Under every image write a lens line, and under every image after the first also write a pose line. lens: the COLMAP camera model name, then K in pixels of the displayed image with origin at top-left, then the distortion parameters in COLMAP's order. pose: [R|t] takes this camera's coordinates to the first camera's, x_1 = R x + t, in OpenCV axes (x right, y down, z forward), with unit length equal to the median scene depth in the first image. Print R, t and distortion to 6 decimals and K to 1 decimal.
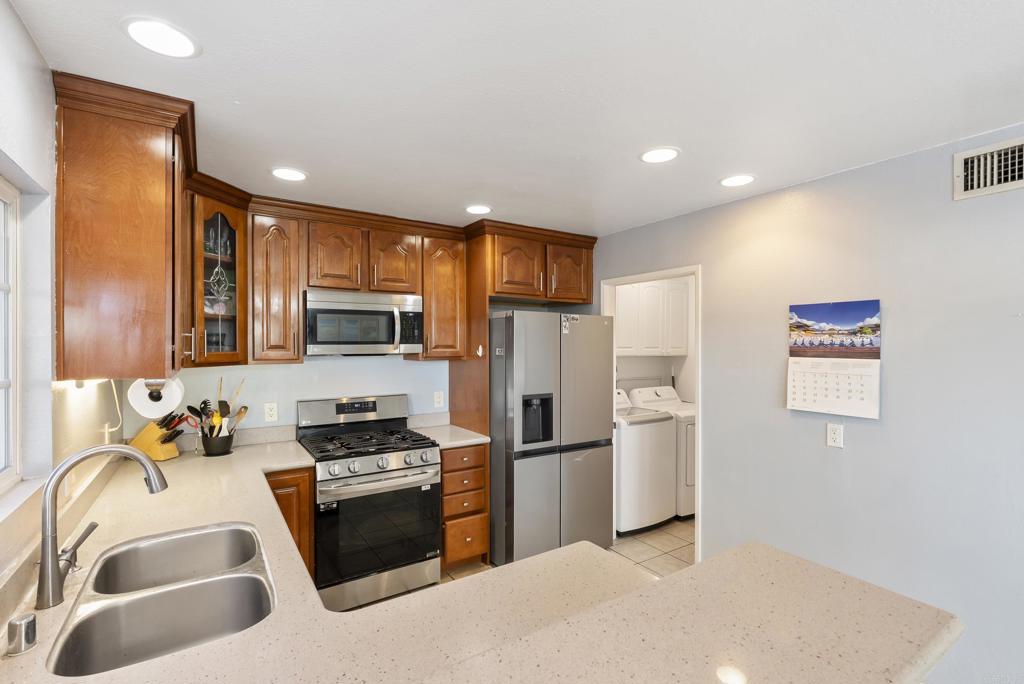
lens RADIAL K [[461.8, 0, 514.9], [0, 461.8, 347.0], [0, 0, 1]] dist [-0.002551, -0.000566]
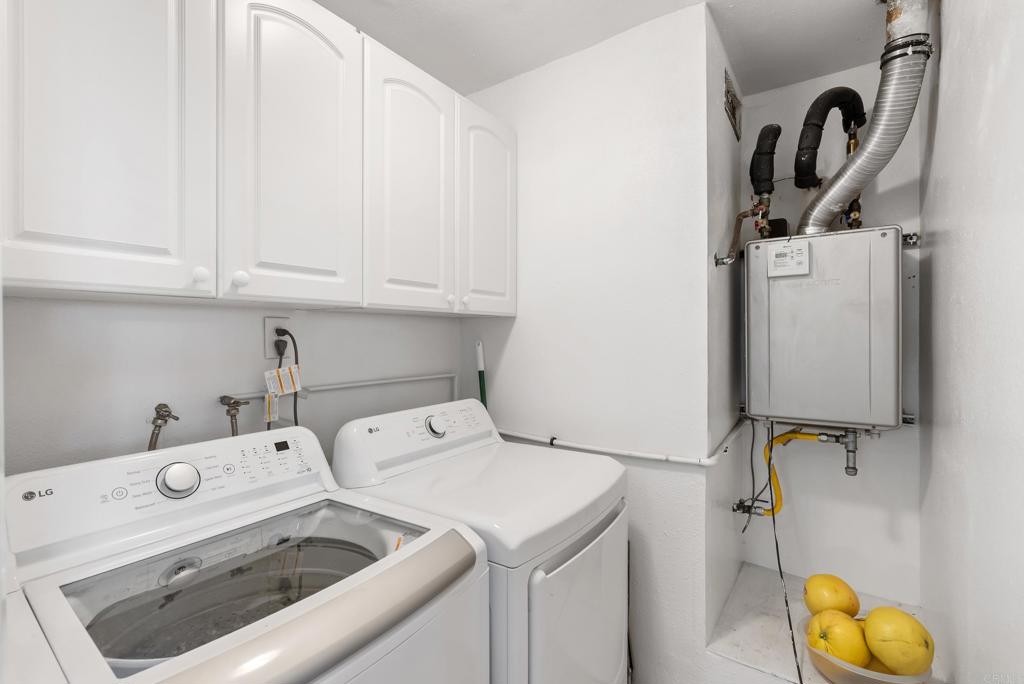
lens RADIAL K [[461.8, 0, 511.9], [0, 461.8, 340.2], [0, 0, 1]] dist [-0.002551, -0.000566]
pose [[0.927233, -0.012025, 0.374293, 0.232618], [0.013709, 0.999904, -0.001839, 0.039891], [-0.374235, 0.006836, 0.927309, 0.661436]]
